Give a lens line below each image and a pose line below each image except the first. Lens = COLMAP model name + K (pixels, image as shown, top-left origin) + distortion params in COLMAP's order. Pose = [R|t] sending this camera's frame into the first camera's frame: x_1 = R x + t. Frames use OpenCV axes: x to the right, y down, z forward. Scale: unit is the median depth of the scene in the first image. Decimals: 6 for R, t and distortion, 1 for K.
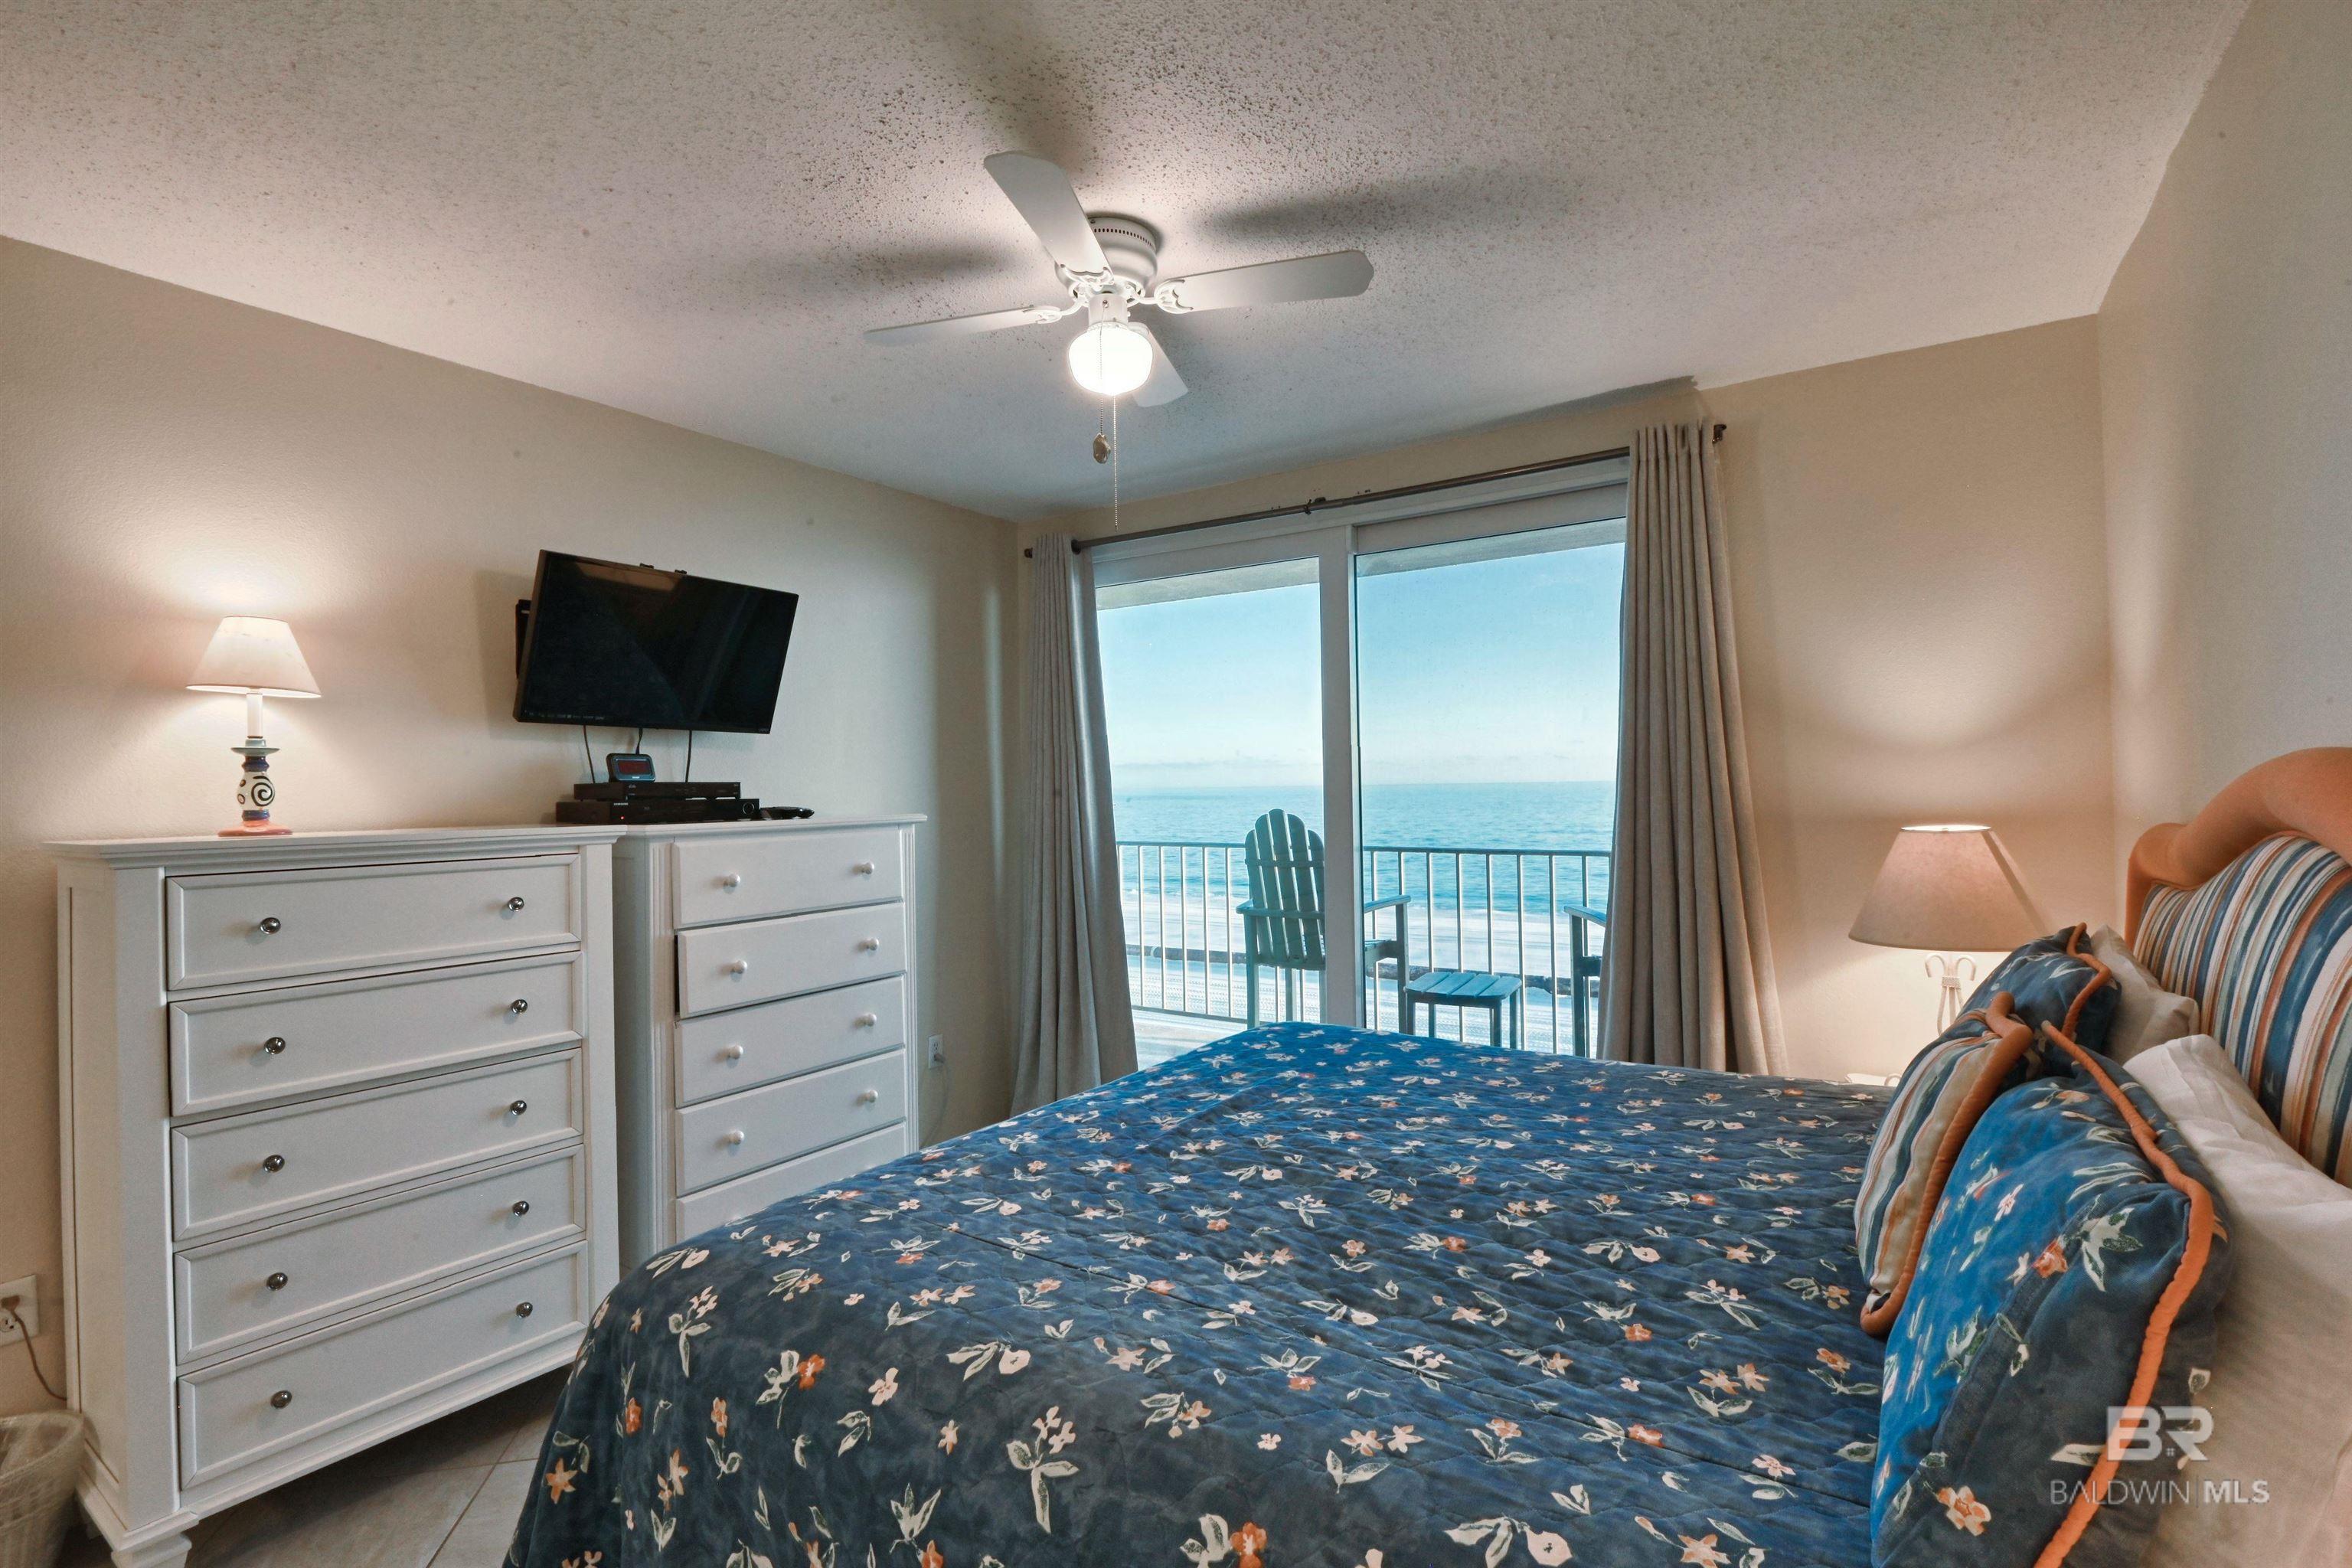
lens RADIAL K [[1086.6, 0, 1183.4], [0, 1086.6, 774.5], [0, 0, 1]] dist [-0.000604, -0.014980]
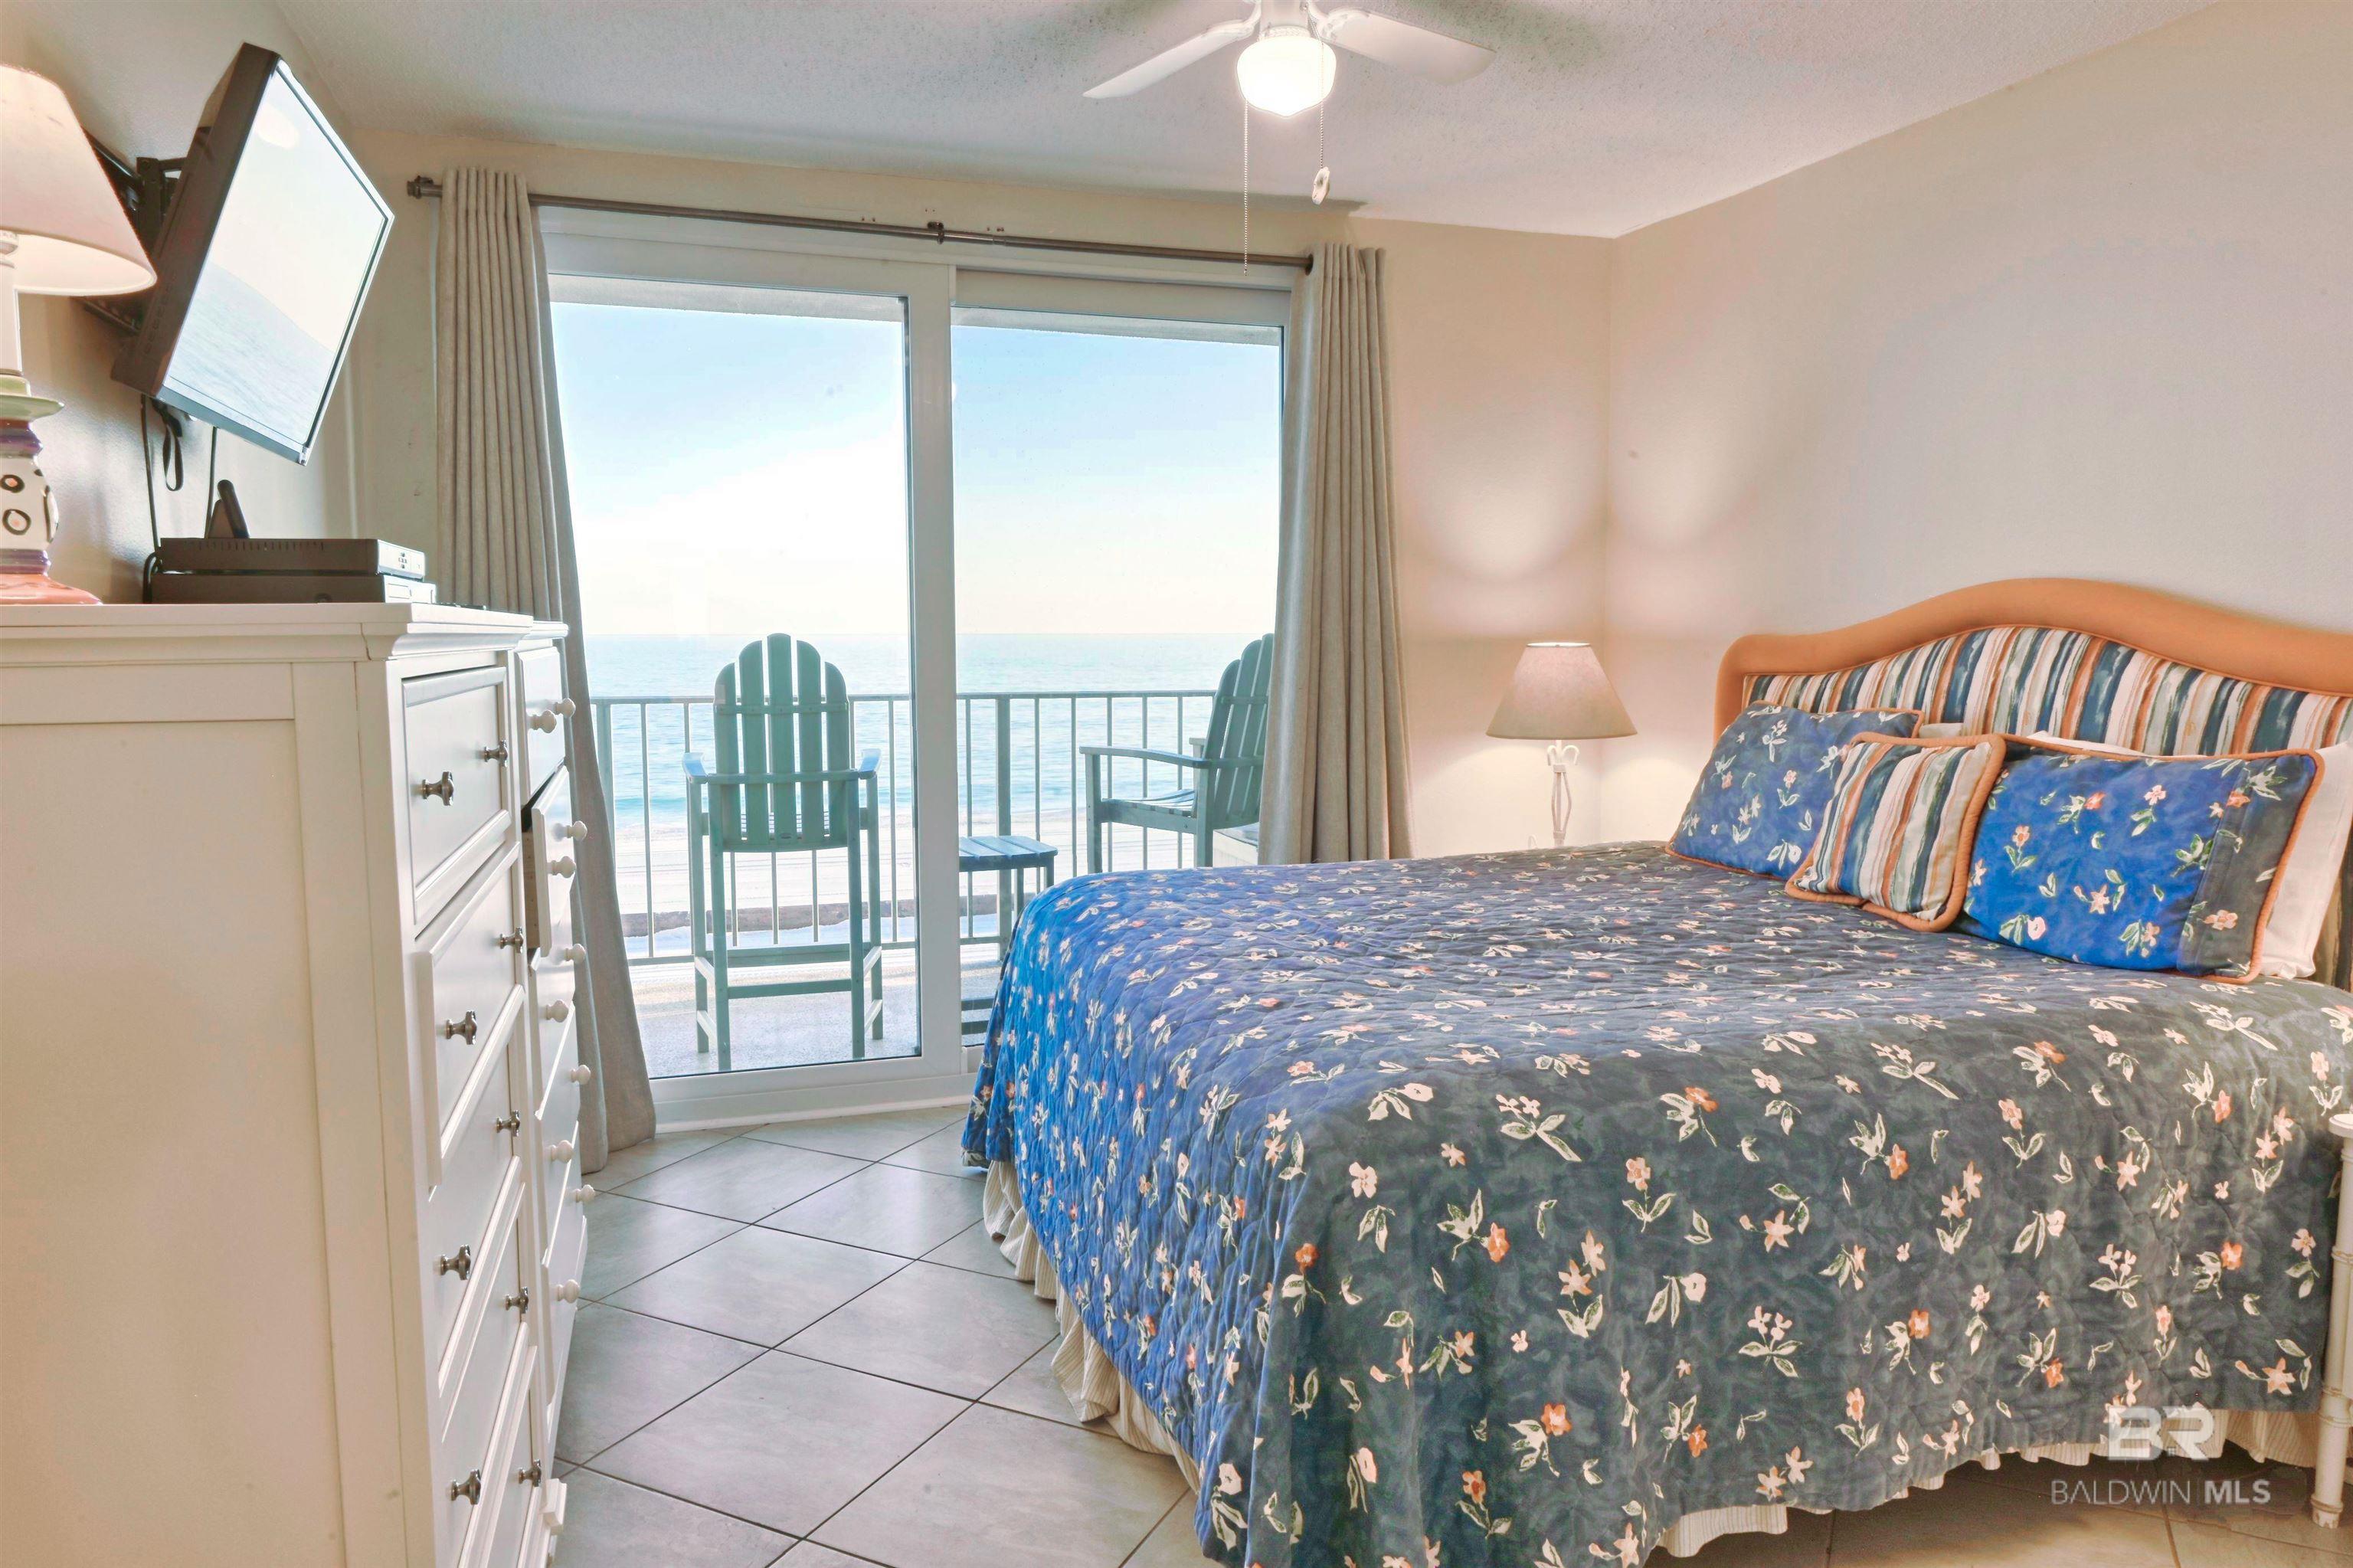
lens RADIAL K [[1562.4, 0, 1176.5], [0, 1562.4, 784.0], [0, 0, 1]] dist [-0.011416, -0.003708]
pose [[0.613926, -0.060215, 0.787064, -1.660034], [-0.016168, 0.995918, 0.088805, 0.097960], [-0.789198, -0.067245, 0.610446, 0.432420]]
